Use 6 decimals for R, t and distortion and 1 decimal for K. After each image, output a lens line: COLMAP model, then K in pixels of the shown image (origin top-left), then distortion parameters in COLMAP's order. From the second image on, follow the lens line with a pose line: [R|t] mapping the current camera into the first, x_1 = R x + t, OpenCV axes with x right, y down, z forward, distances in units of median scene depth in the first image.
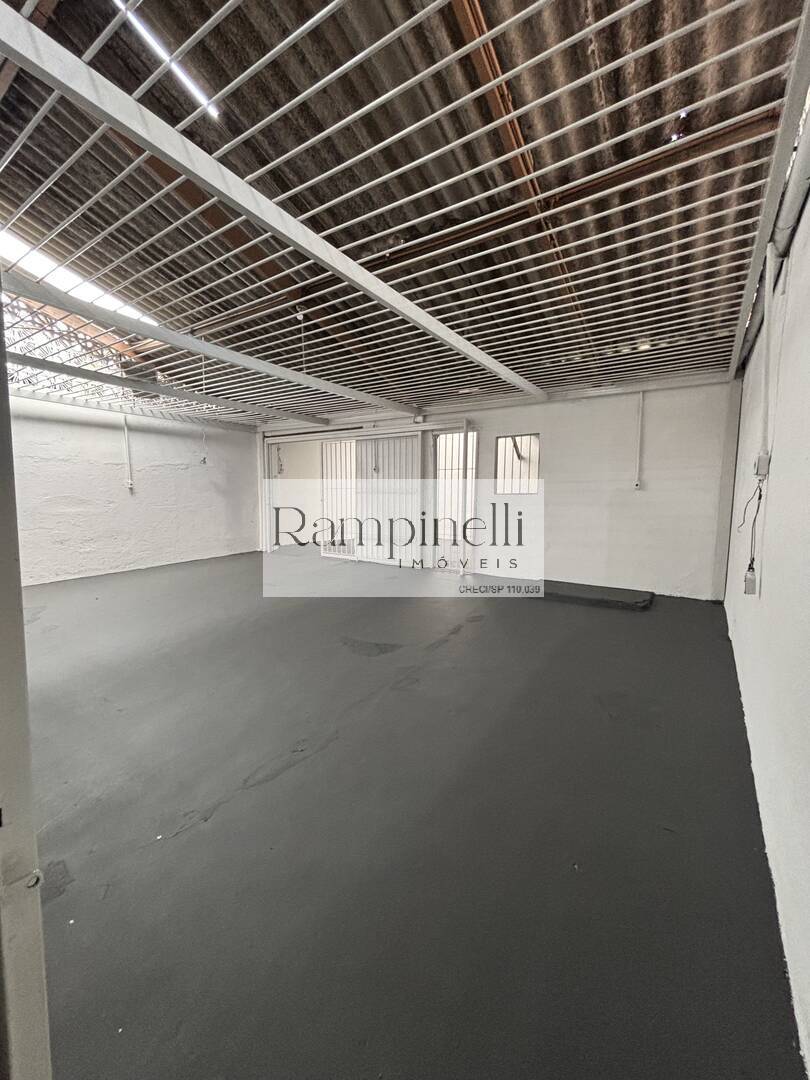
lens RADIAL K [[436.6, 0, 406.2], [0, 436.6, 538.7], [0, 0, 1]] dist [-0.000602, 0.001543]
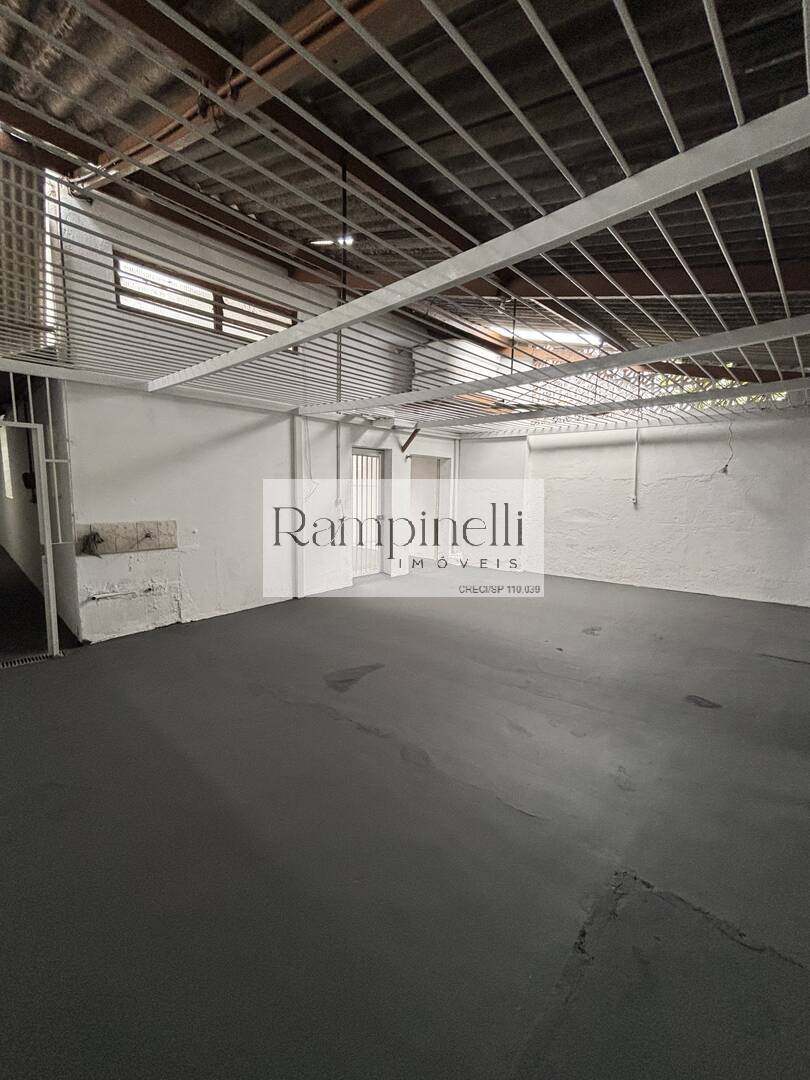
lens RADIAL K [[436.6, 0, 410.1], [0, 436.6, 541.0], [0, 0, 1]] dist [-0.000602, 0.001543]
pose [[-0.179465, 0.108606, -0.977751, 0.436823], [-0.116504, 0.984547, 0.130745, -0.102039], [0.976841, 0.137376, -0.164038, 0.682041]]
